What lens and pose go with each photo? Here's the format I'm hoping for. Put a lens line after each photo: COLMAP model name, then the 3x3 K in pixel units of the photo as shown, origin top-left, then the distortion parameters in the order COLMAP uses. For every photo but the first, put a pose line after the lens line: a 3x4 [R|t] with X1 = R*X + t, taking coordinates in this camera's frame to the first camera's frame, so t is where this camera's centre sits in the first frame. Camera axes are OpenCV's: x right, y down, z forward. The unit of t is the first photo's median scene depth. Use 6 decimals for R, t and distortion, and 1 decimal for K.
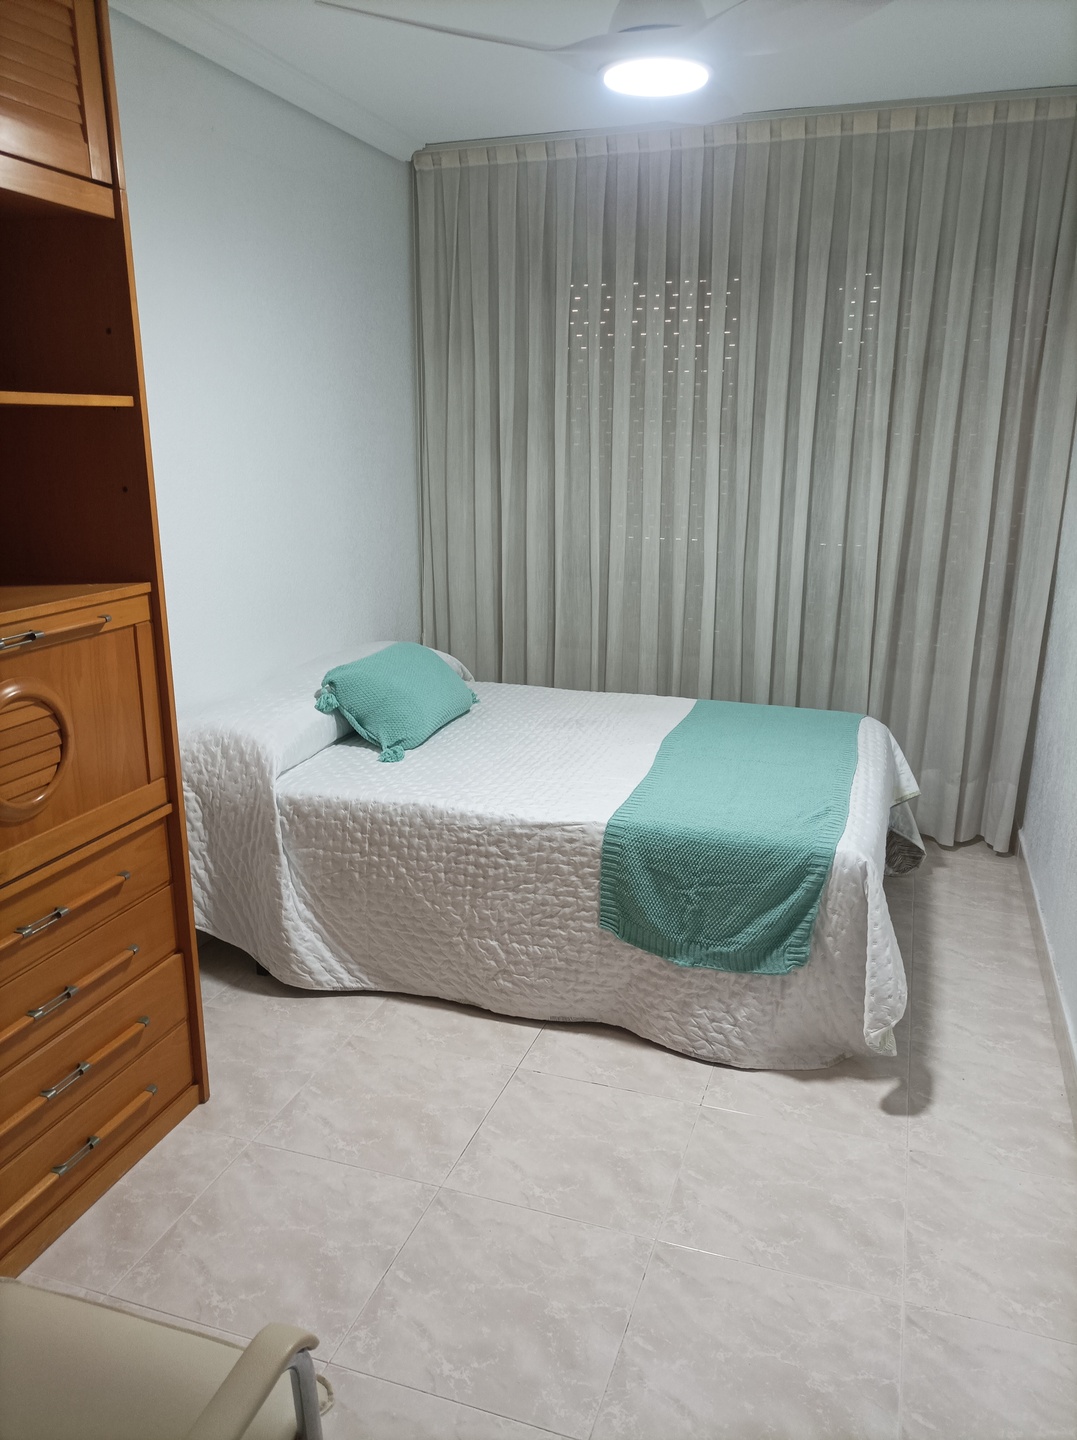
lens RADIAL K [[1093.2, 0, 539.9], [0, 1093.2, 729.4], [0, 0, 1]] dist [0.026068, -0.019882]
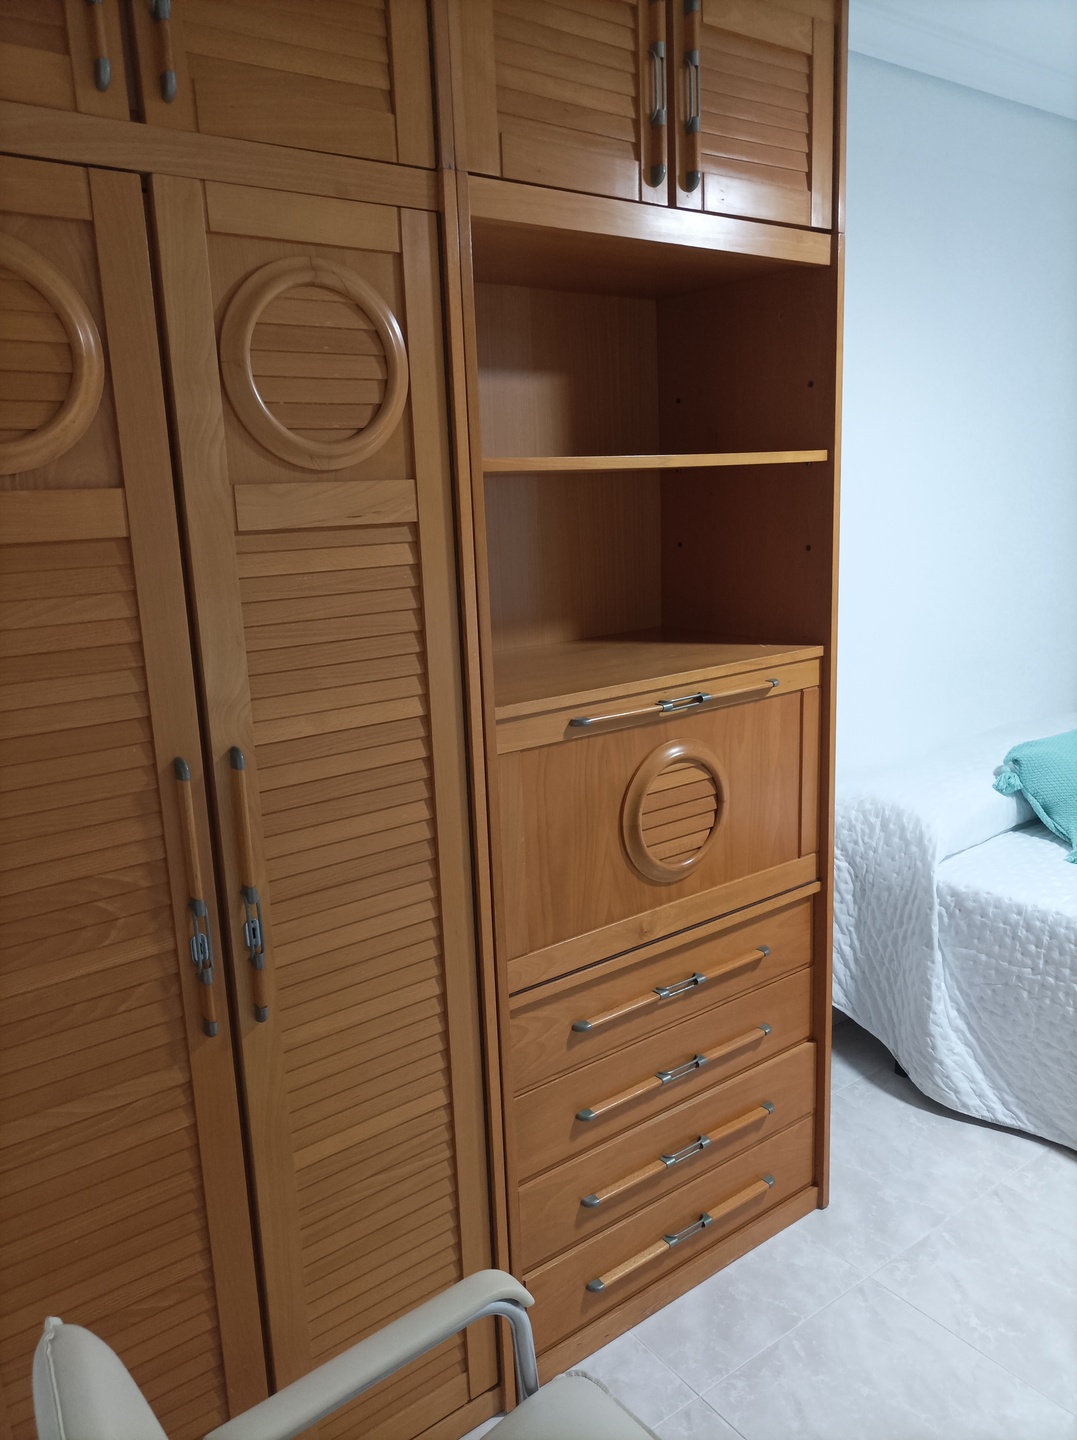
lens RADIAL K [[1093.2, 0, 549.1], [0, 1093.2, 722.8], [0, 0, 1]] dist [0.026068, -0.019882]
pose [[0.829532, 0.087487, -0.551564, -0.027372], [-0.109612, 0.993948, -0.007196, -0.035118], [0.547596, 0.066428, 0.834102, 0.093654]]
